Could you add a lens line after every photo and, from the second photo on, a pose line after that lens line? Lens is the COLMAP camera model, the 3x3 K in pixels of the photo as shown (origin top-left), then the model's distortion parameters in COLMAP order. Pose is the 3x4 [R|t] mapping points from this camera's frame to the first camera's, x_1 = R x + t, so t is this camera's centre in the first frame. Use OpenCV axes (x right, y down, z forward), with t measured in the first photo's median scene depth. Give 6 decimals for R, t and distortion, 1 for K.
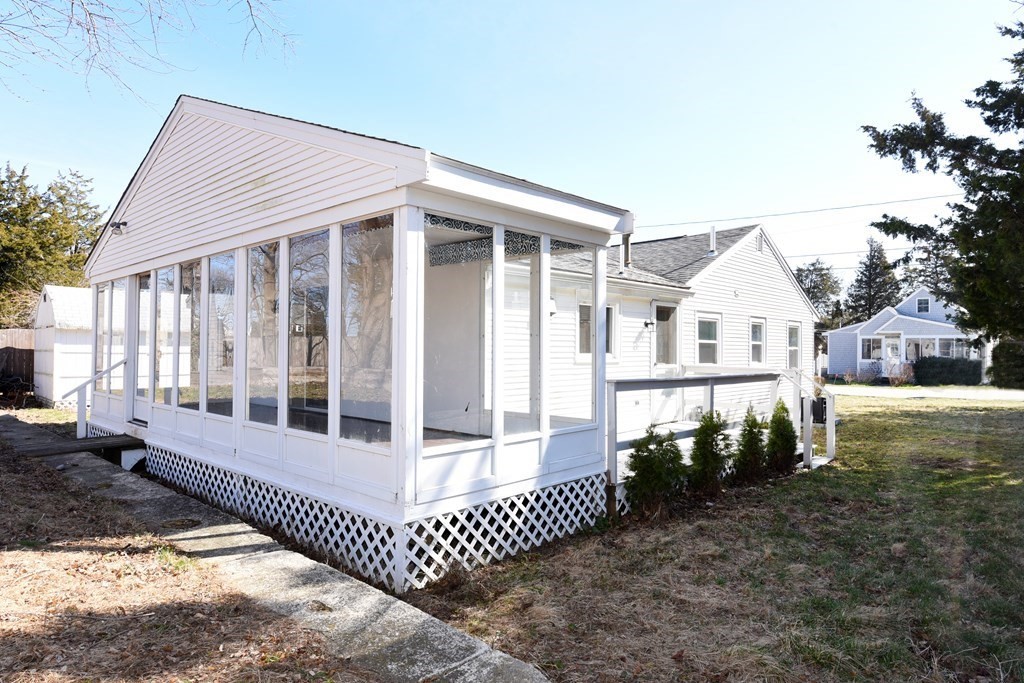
lens RADIAL K [[622.8, 0, 512.4], [0, 622.8, 335.4], [0, 0, 1]] dist [-0.006134, 0.000645]
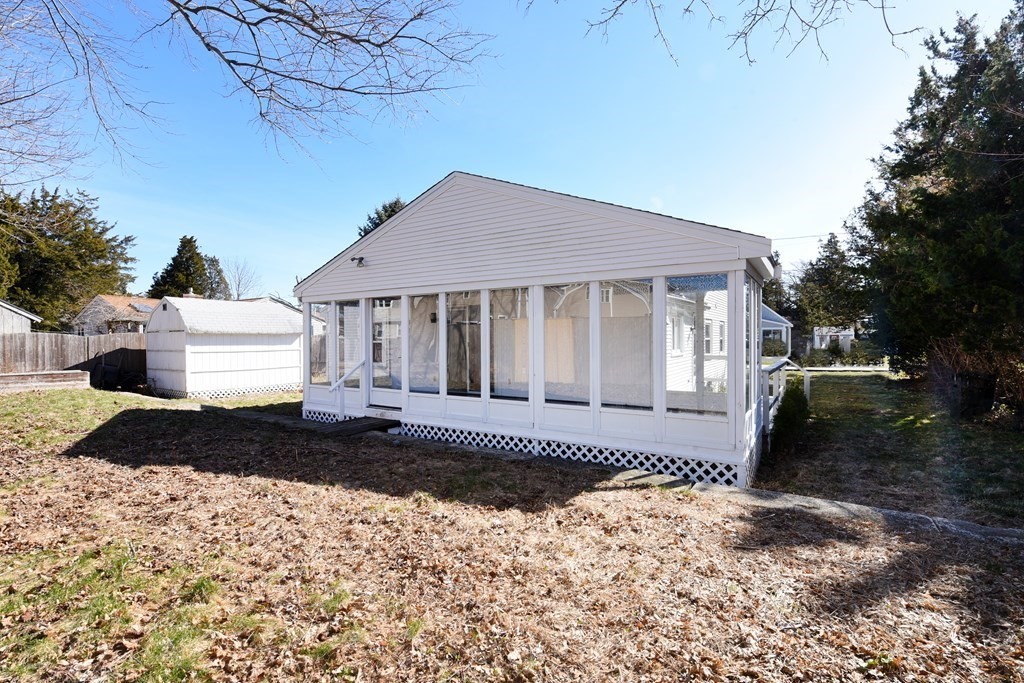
lens RADIAL K [[472.5, 0, 511.3], [0, 472.5, 343.4], [0, 0, 1]] dist [-0.007832, -0.000391]
pose [[0.982237, -0.014527, 0.187081, -0.749214], [0.008142, 0.999359, 0.034850, -0.047837], [-0.187467, -0.032708, 0.981726, -0.083907]]
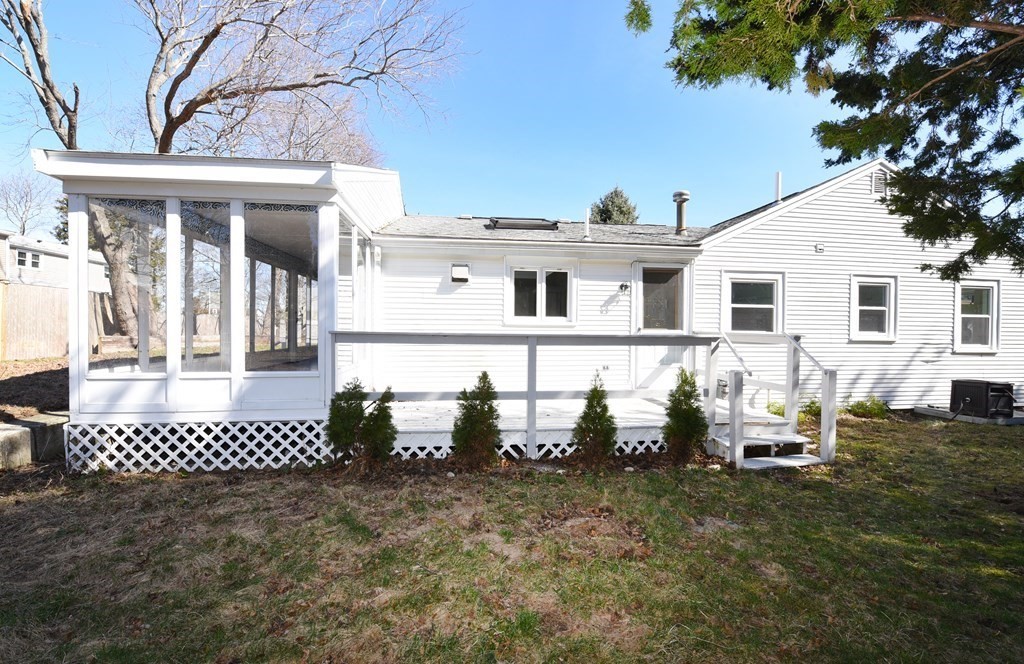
lens RADIAL K [[416.6, 0, 512.2], [0, 416.6, 333.6], [0, 0, 1]] dist [-0.016756, -0.000448]
pose [[0.772344, 0.009447, -0.635134, 0.893309], [0.008707, 0.999638, 0.025456, 0.064860], [0.635145, -0.025191, 0.771982, 0.715999]]
